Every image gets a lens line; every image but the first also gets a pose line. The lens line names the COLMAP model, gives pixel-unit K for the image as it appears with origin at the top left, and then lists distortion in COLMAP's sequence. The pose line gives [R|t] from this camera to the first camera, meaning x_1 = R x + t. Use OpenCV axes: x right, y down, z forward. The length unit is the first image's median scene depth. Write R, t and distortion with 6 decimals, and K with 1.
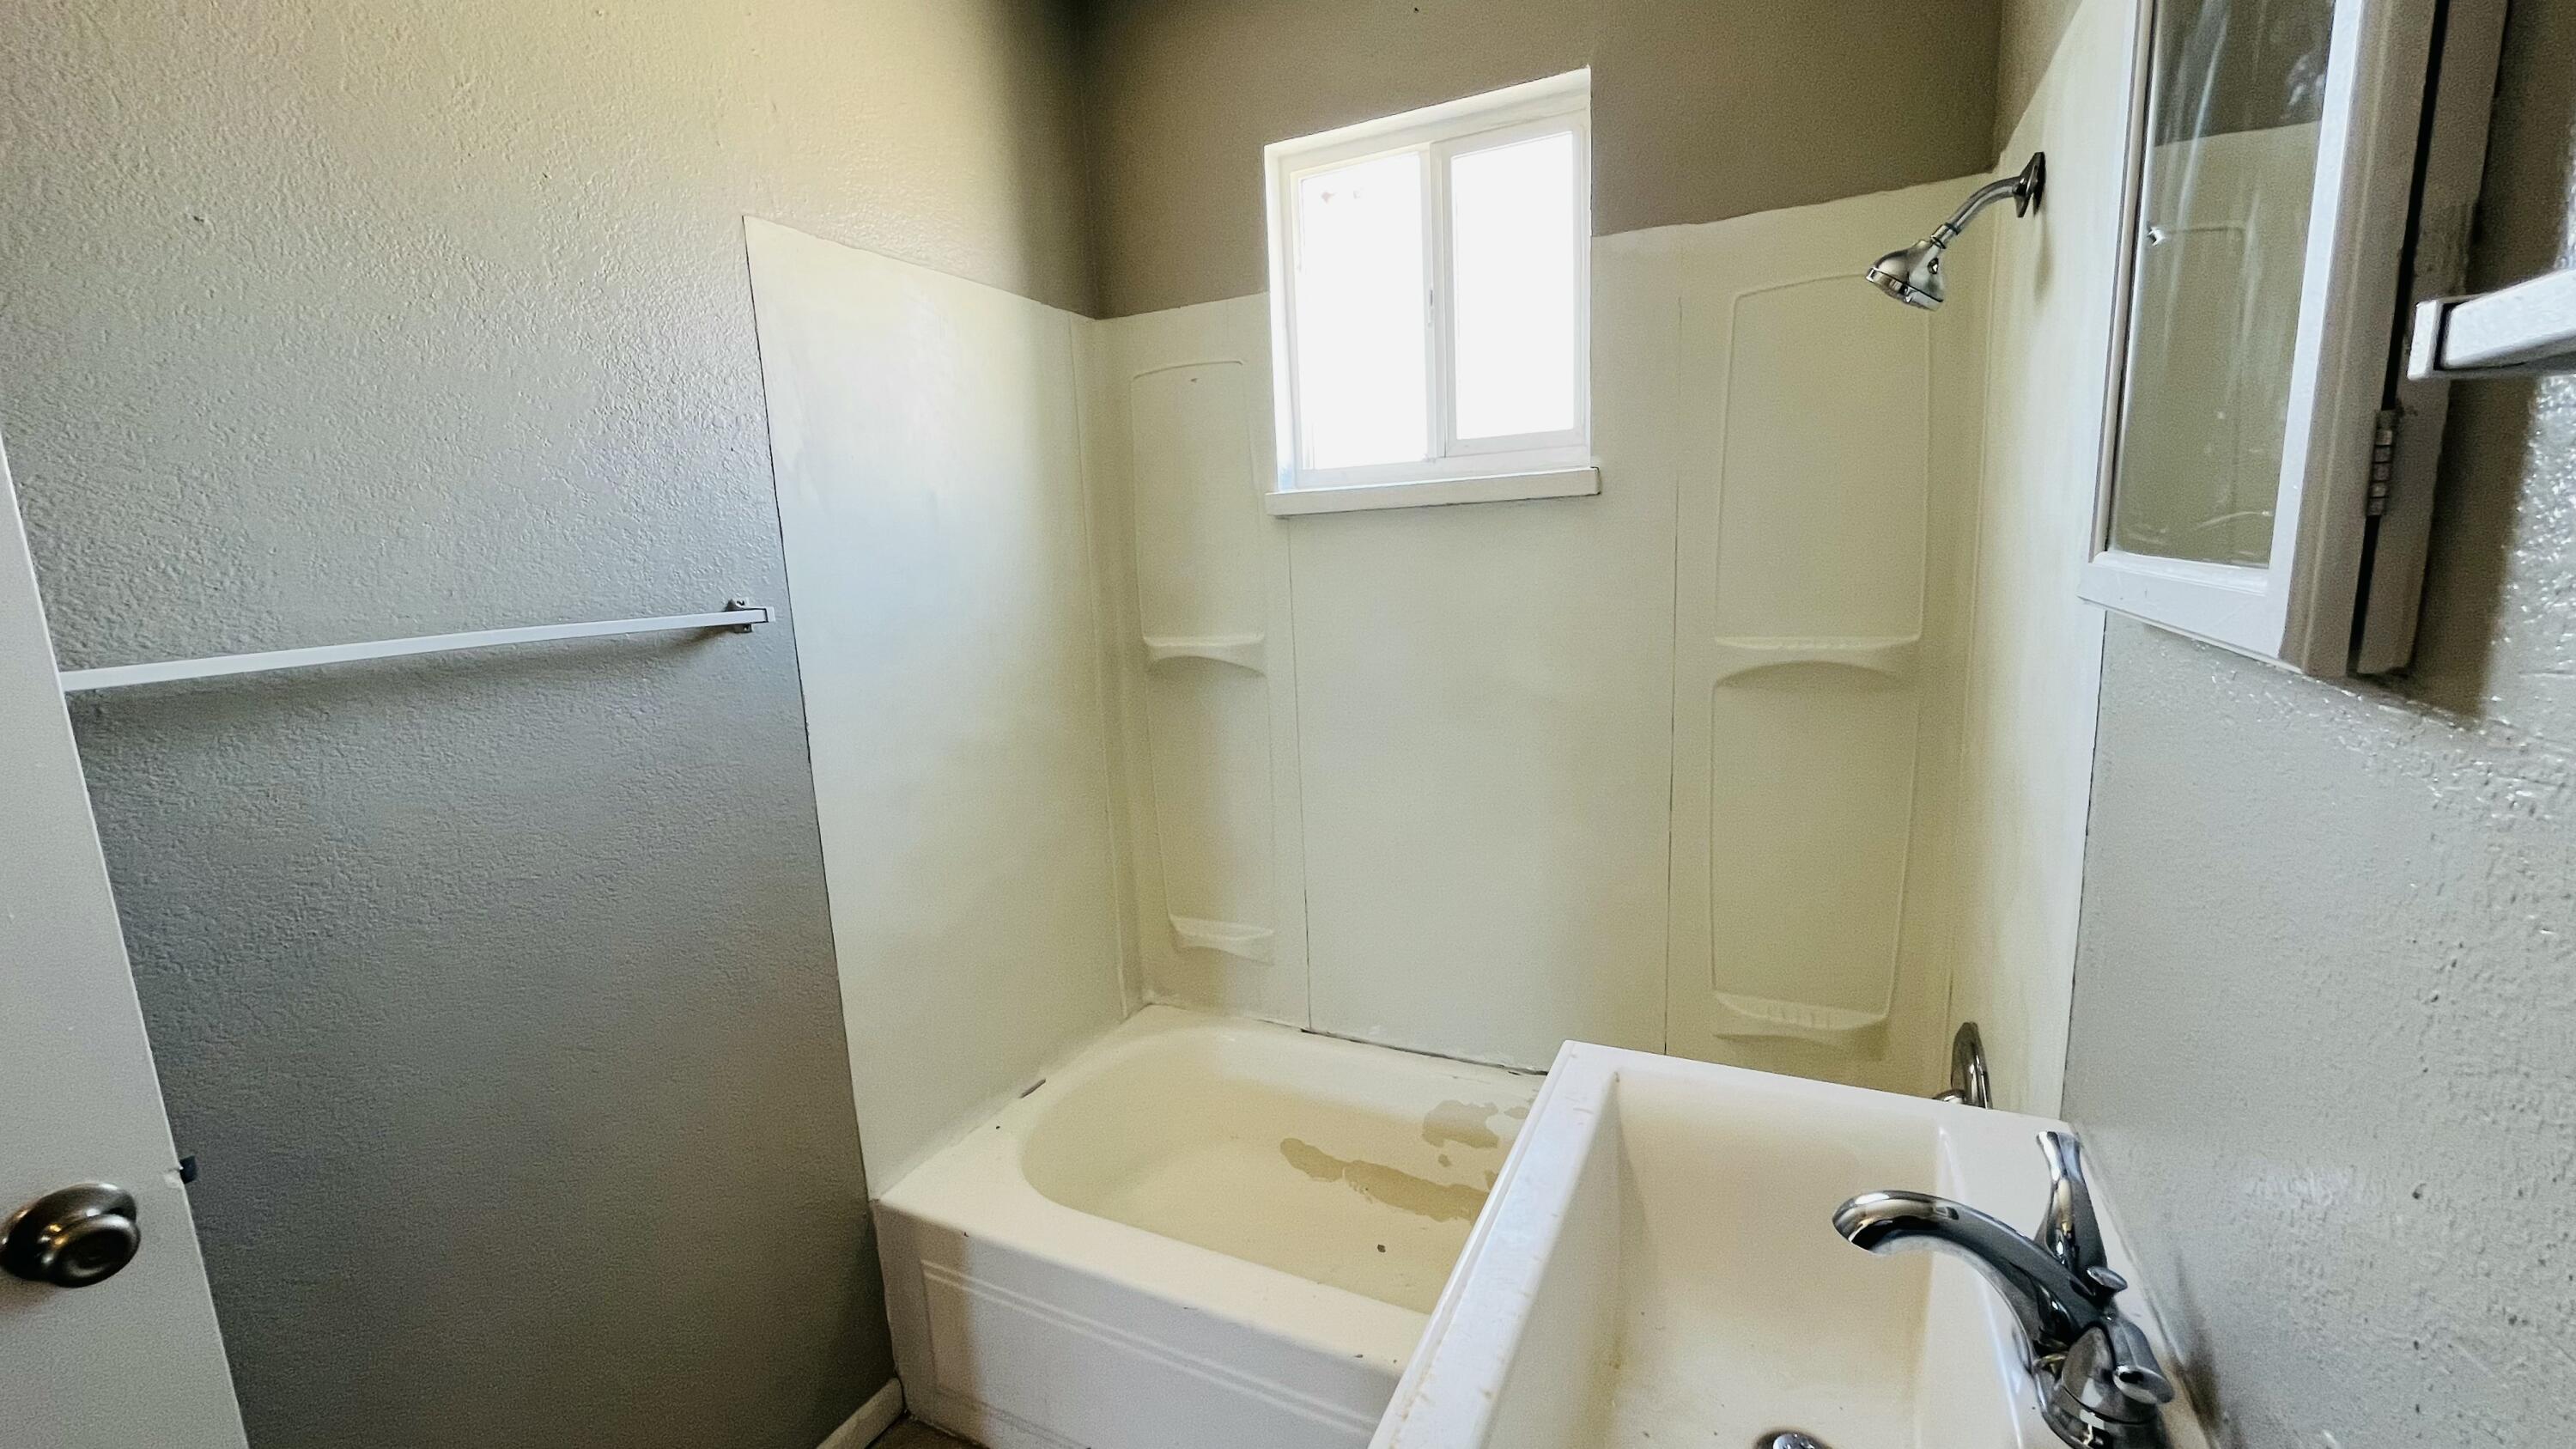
lens RADIAL K [[1047.6, 0, 1281.6], [0, 1047.6, 730.4], [0, 0, 1]] dist [-0.002795, -0.000074]
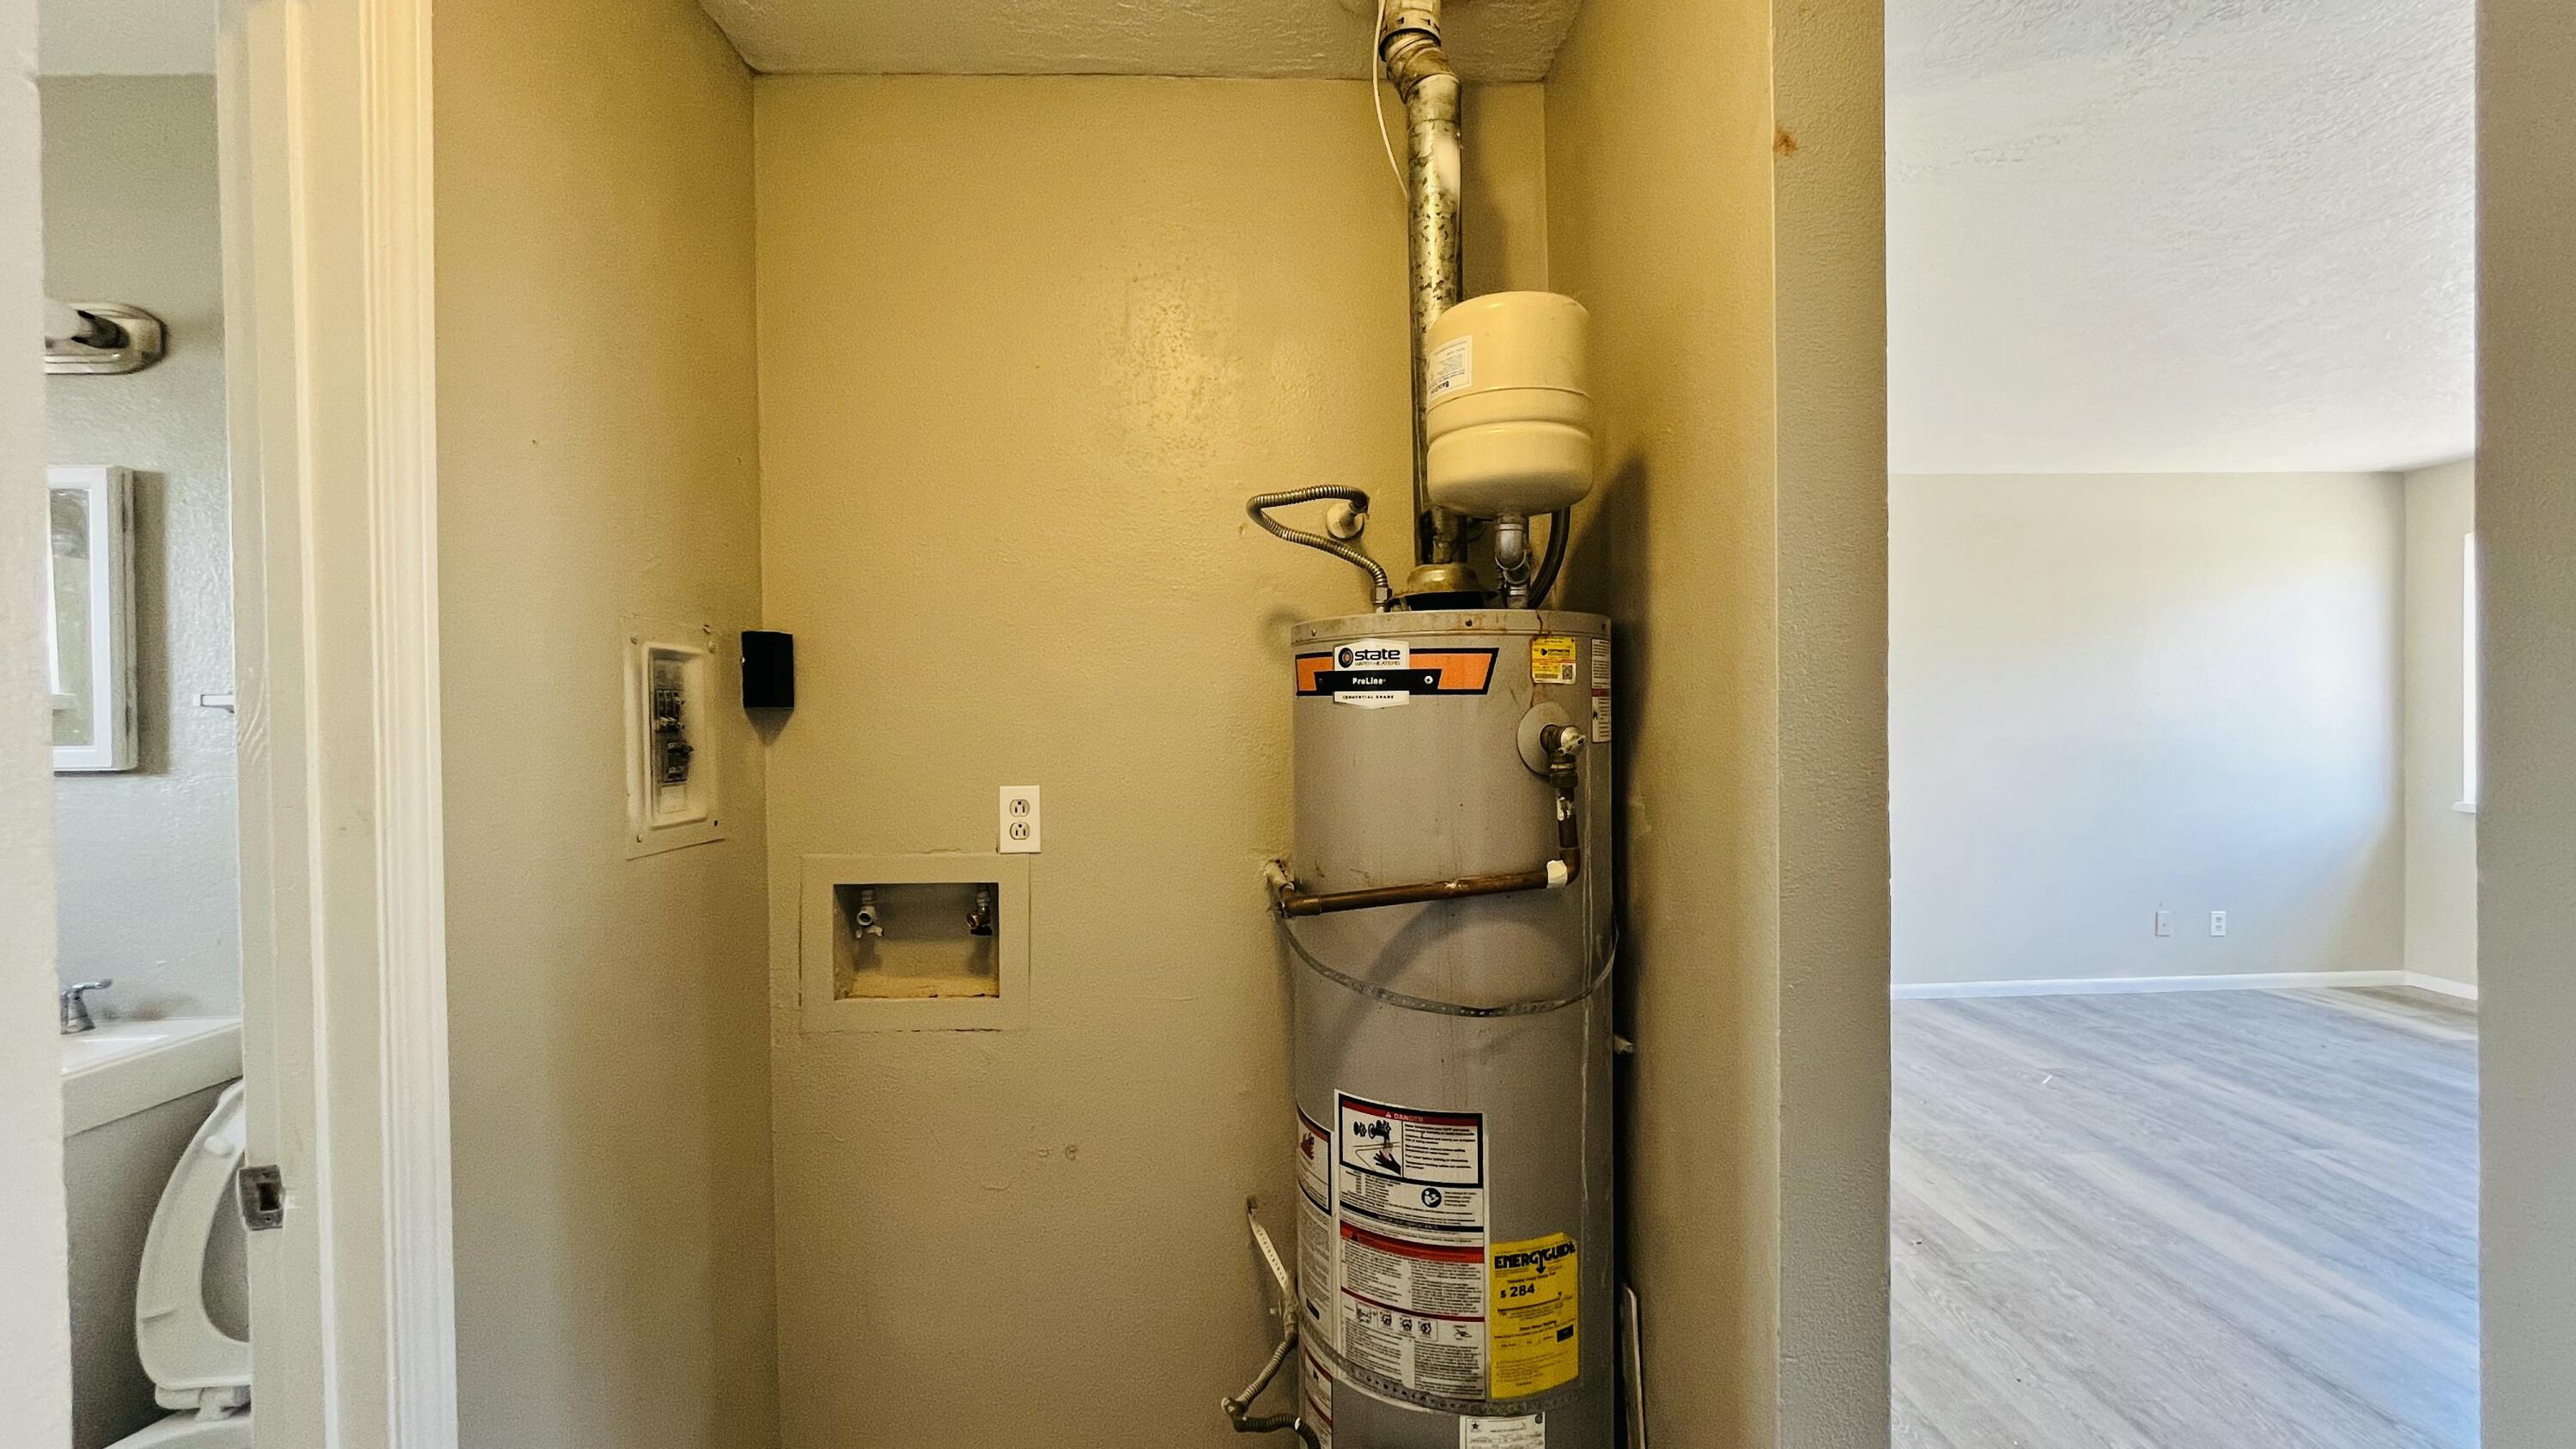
lens RADIAL K [[1047.6, 0, 1281.6], [0, 1047.6, 730.4], [0, 0, 1]] dist [-0.002795, -0.000074]
pose [[-0.483946, 0.049881, 0.873675, -1.026149], [0.190974, 0.980330, 0.049814, 0.098413], [-0.854005, 0.190957, -0.483953, -0.192787]]
